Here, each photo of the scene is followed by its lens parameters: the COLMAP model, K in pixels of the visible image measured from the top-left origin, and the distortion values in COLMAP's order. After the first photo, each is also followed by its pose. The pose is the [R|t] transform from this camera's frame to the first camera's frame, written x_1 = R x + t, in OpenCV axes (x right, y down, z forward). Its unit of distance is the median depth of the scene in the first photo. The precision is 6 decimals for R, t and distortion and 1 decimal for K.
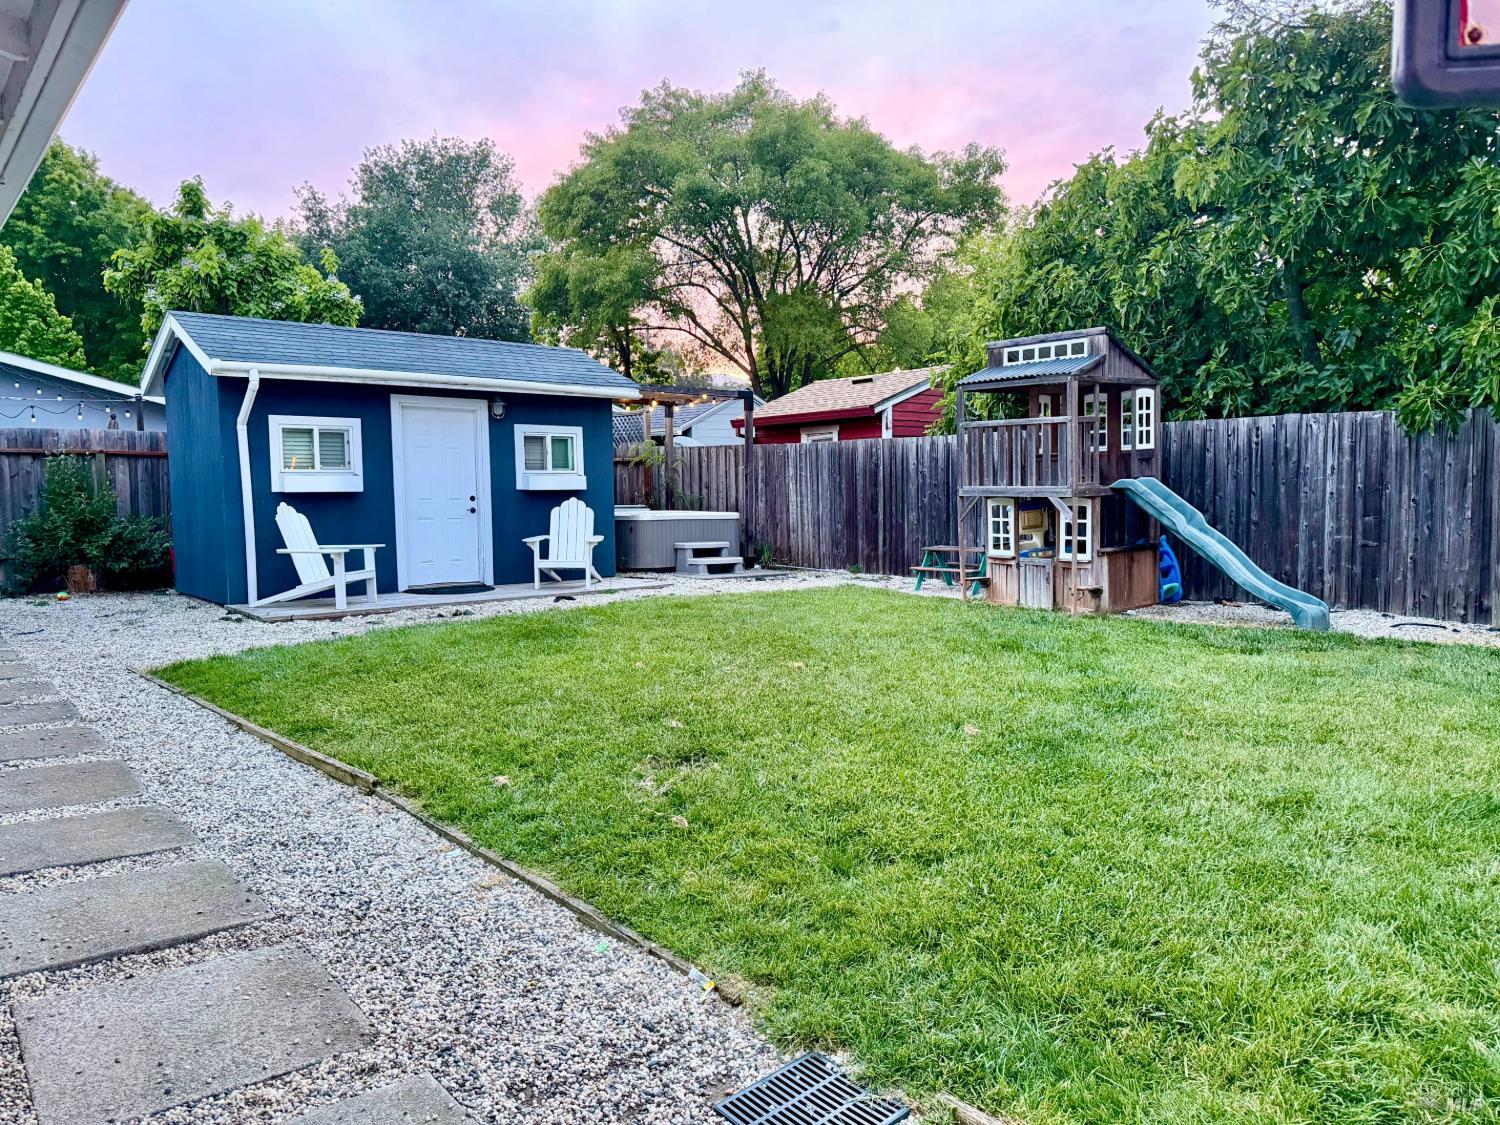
lens RADIAL K [[1040.9, 0, 750.0], [0, 1040.9, 562.5], [0, 0, 1]] dist [0.125913, -0.196609]
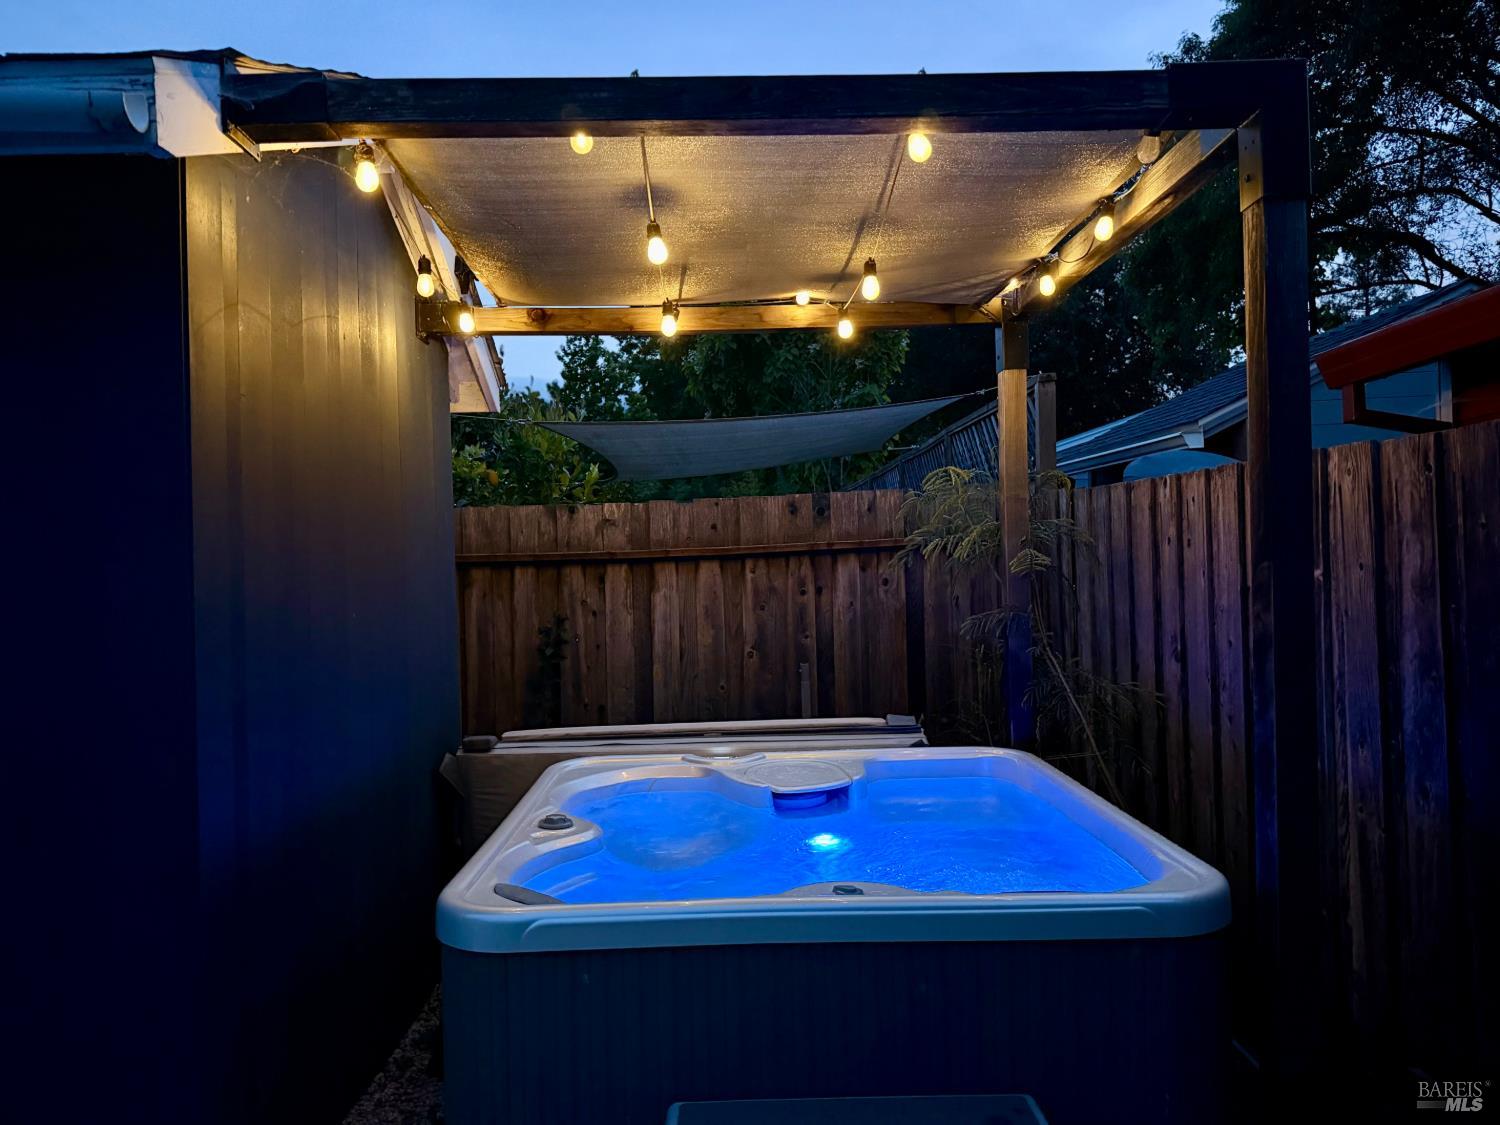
lens RADIAL K [[1040.9, 0, 750.0], [0, 1040.9, 562.5], [0, 0, 1]] dist [0.125913, -0.196609]
pose [[0.776119, -0.015307, -0.630400, 0.016950], [-0.022843, 0.998367, -0.052365, -0.042133], [0.630172, 0.055041, 0.774502, 0.409798]]
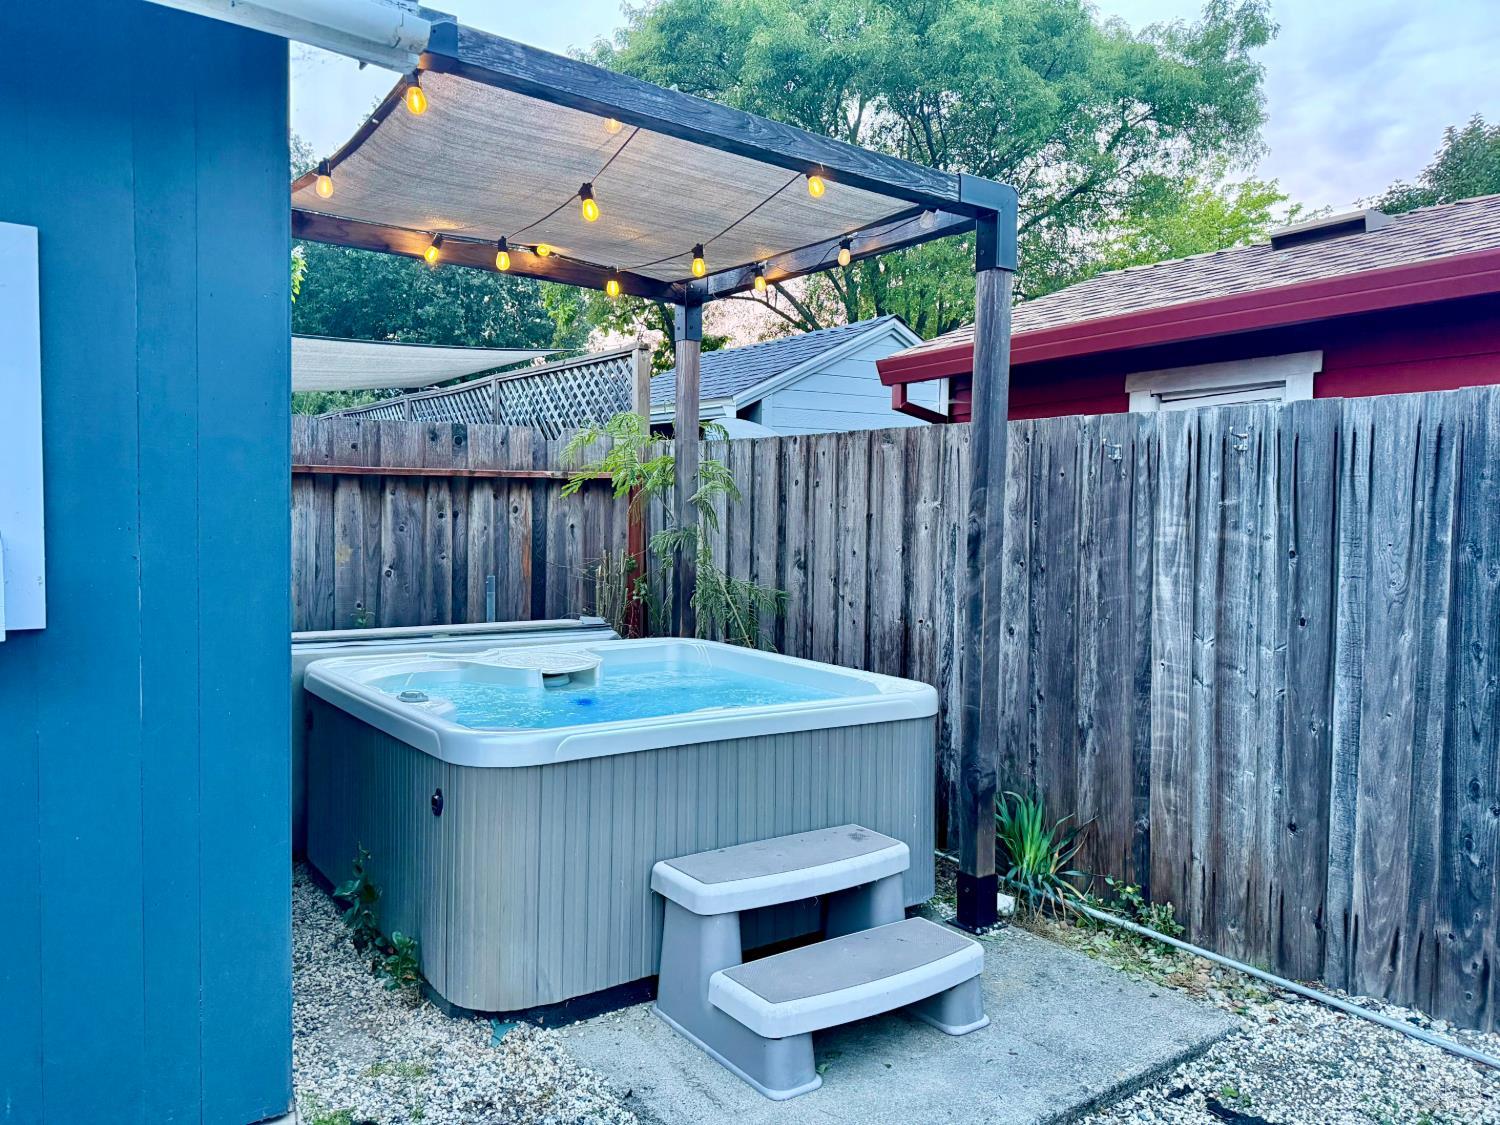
lens RADIAL K [[1040.9, 0, 750.0], [0, 1040.9, 562.5], [0, 0, 1]] dist [0.125913, -0.196609]
pose [[0.997253, 0.025089, -0.069688, -0.018762], [-0.027111, 0.999234, -0.028223, -0.034192], [0.068927, 0.030035, 0.997170, 0.367145]]
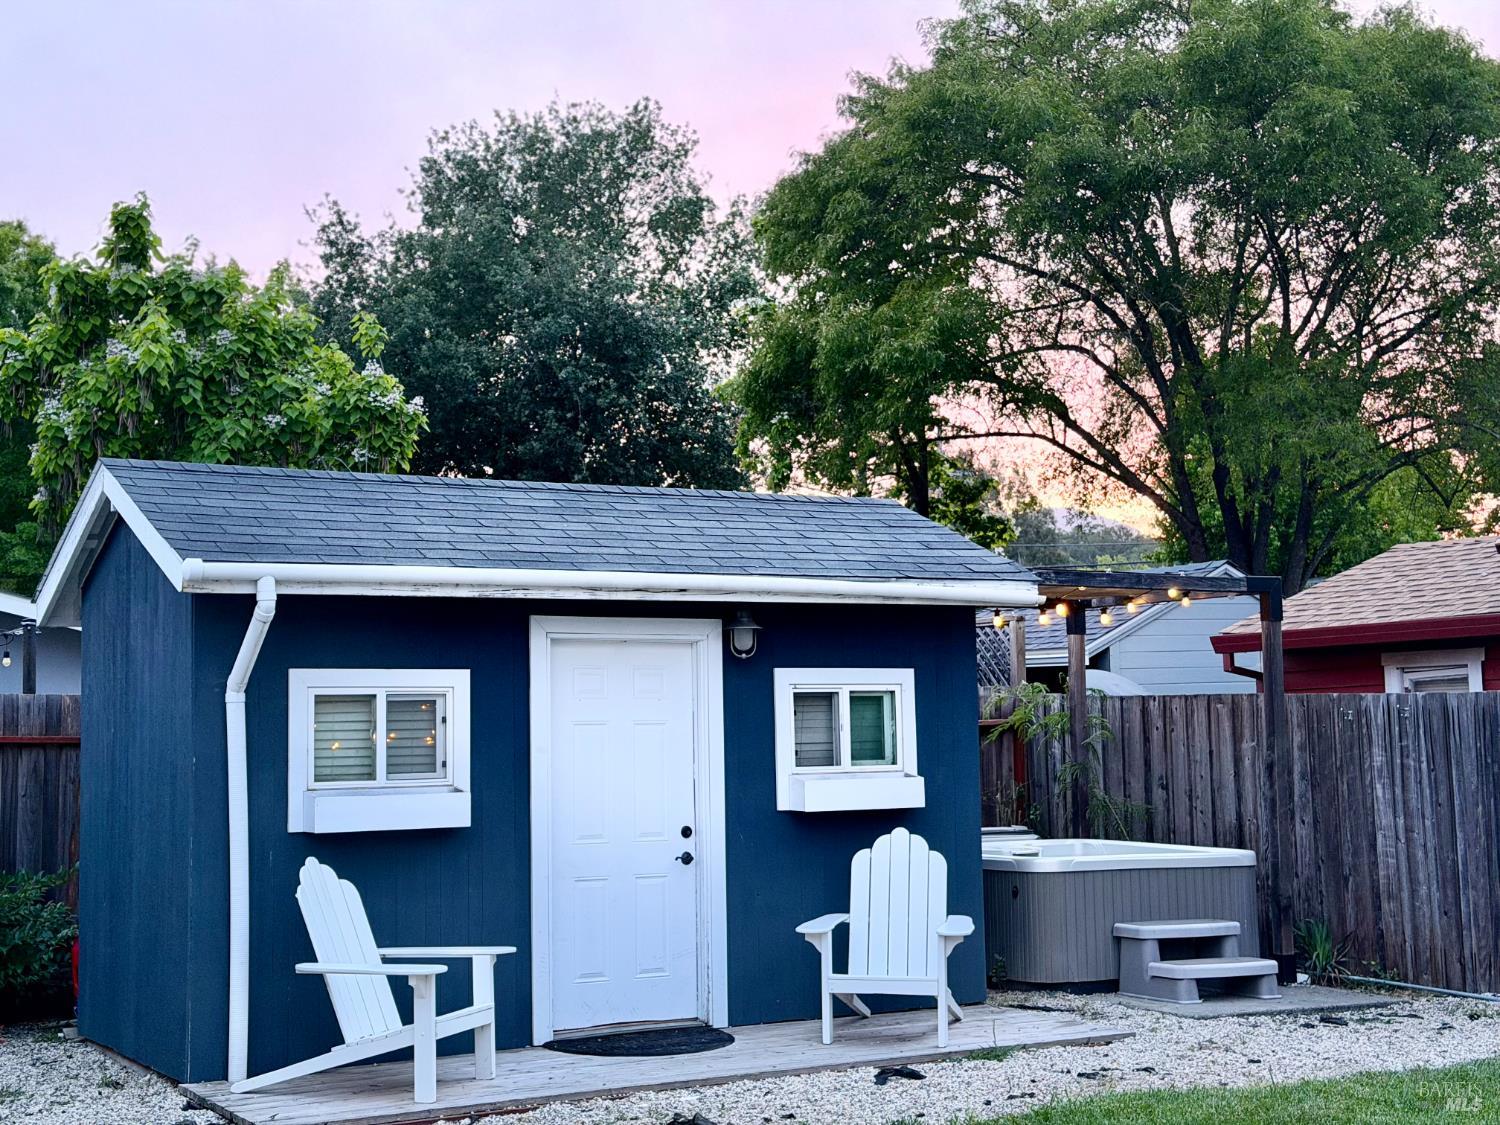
lens RADIAL K [[2065.3, 0, 750.0], [0, 2065.3, 562.5], [0, 0, 1]] dist [0.160917, -0.107766]
pose [[0.983791, -0.022286, -0.177927, -0.029646], [-0.005221, 0.988267, -0.152649, -0.015986], [0.179242, 0.151104, 0.972132, 0.042823]]
